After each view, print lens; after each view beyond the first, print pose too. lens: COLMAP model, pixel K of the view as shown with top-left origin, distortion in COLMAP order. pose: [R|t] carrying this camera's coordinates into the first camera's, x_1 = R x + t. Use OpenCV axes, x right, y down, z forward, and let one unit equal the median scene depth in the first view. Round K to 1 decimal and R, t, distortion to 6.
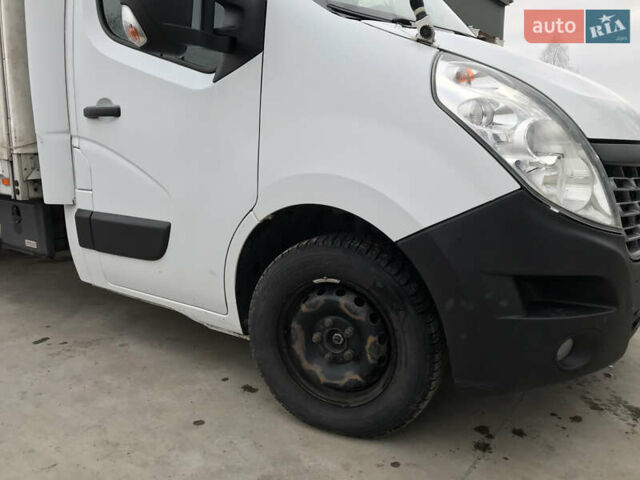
lens RADIAL K [[533.2, 0, 319.4], [0, 533.2, 237.9], [0, 0, 1]] dist [0.031554, -0.009876]
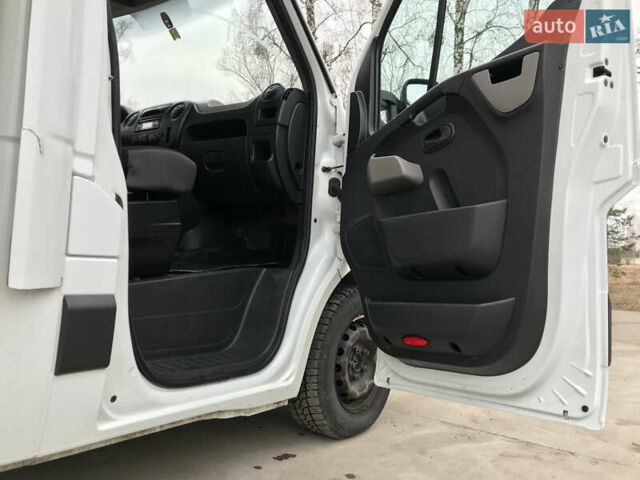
lens RADIAL K [[539.0, 0, 320.5], [0, 539.0, 238.3], [0, 0, 1]] dist [0.010368, -0.001423]
pose [[-0.030316, 0.030530, 0.999074, -1.356789], [0.113791, 0.993141, -0.026896, -0.094952], [-0.993042, 0.112870, -0.033582, 1.106462]]
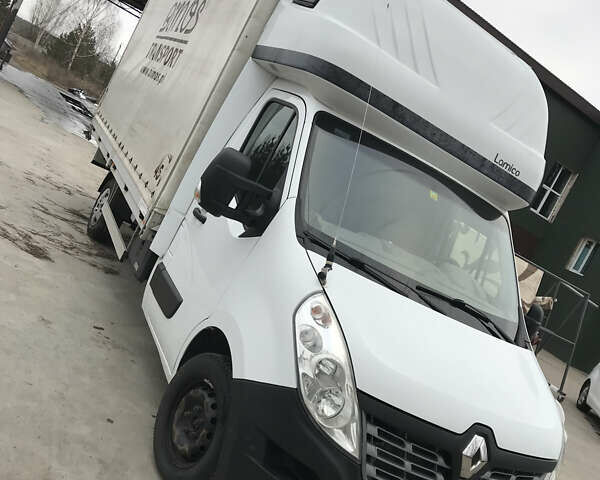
lens RADIAL K [[662.5, 0, 300.0], [0, 662.5, 240.0], [0, 0, 1]] dist [0.034523, -0.053885]
pose [[0.775505, 0.466517, -0.425386, 0.804072], [-0.538281, 0.840672, -0.059362, -0.280783], [0.329917, 0.275013, 0.903063, -0.708427]]
